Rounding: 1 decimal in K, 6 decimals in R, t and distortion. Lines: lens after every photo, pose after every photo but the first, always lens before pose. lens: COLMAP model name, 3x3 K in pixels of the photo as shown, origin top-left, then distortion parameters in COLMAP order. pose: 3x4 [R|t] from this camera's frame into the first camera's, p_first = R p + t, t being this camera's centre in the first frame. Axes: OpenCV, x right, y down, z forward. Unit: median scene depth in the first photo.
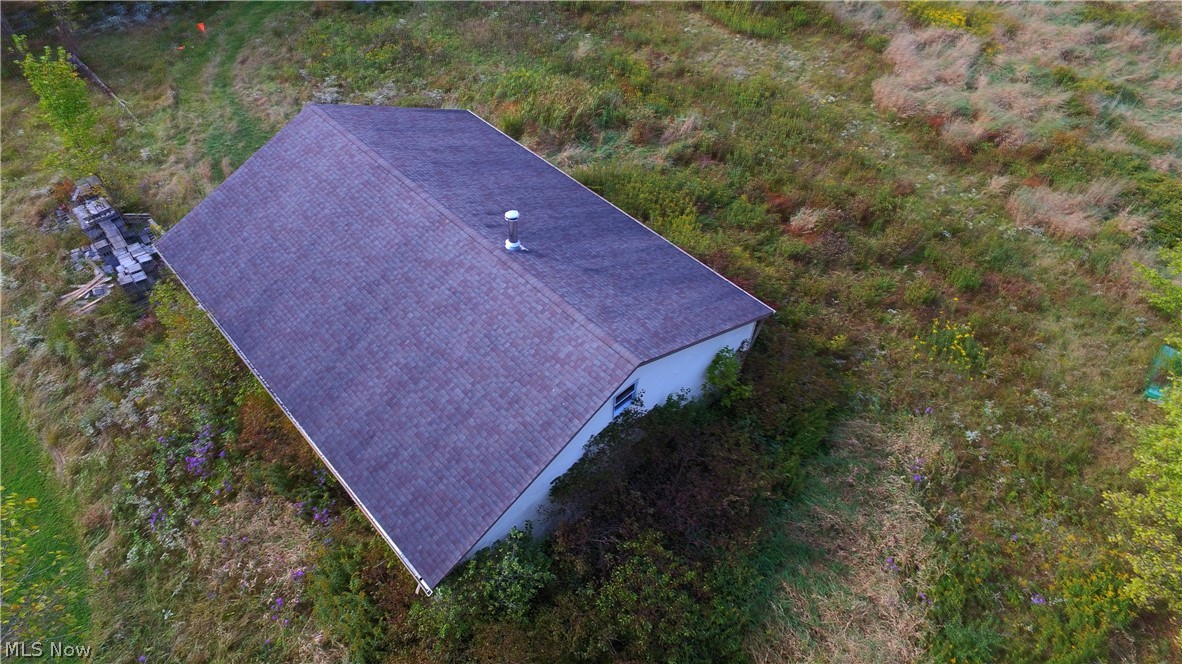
lens RADIAL K [[675.0, 0, 595.8], [0, 675.0, 329.7], [0, 0, 1]] dist [-0.001998, 0.004198]
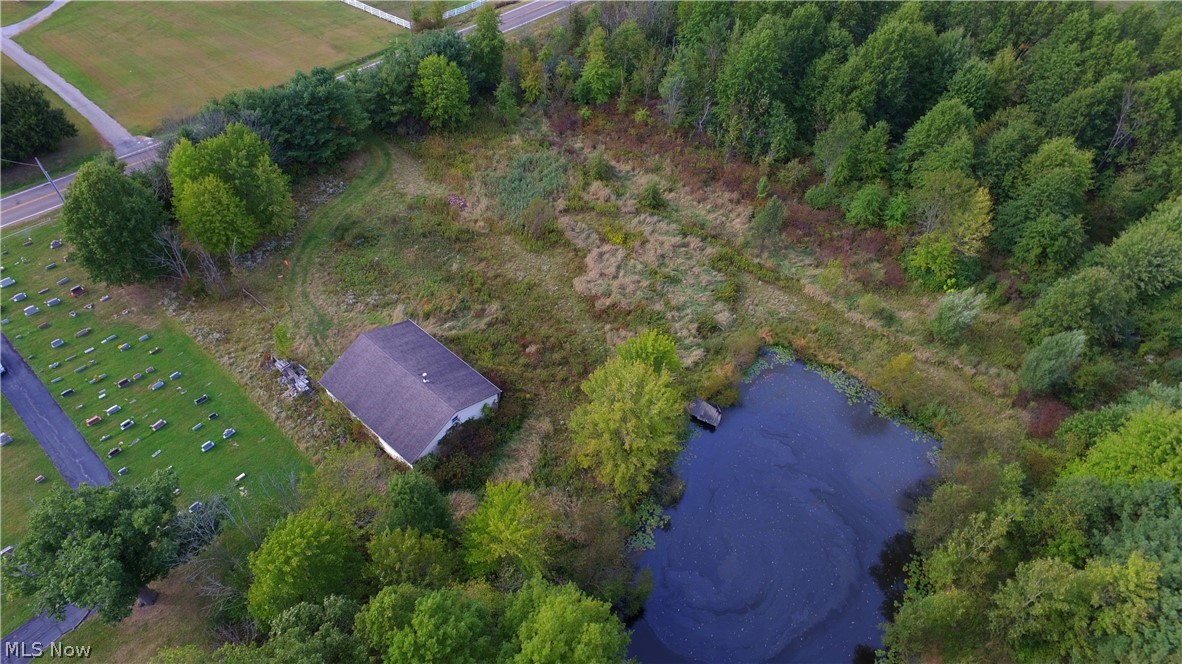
lens RADIAL K [[675.0, 0, 586.9], [0, 675.0, 336.1], [0, 0, 1]] dist [-0.001998, 0.004198]
pose [[0.995749, -0.055929, 0.073178, 0.355851], [0.054525, 0.998291, 0.021048, -0.279544], [-0.074230, -0.016968, 0.997097, -1.960142]]
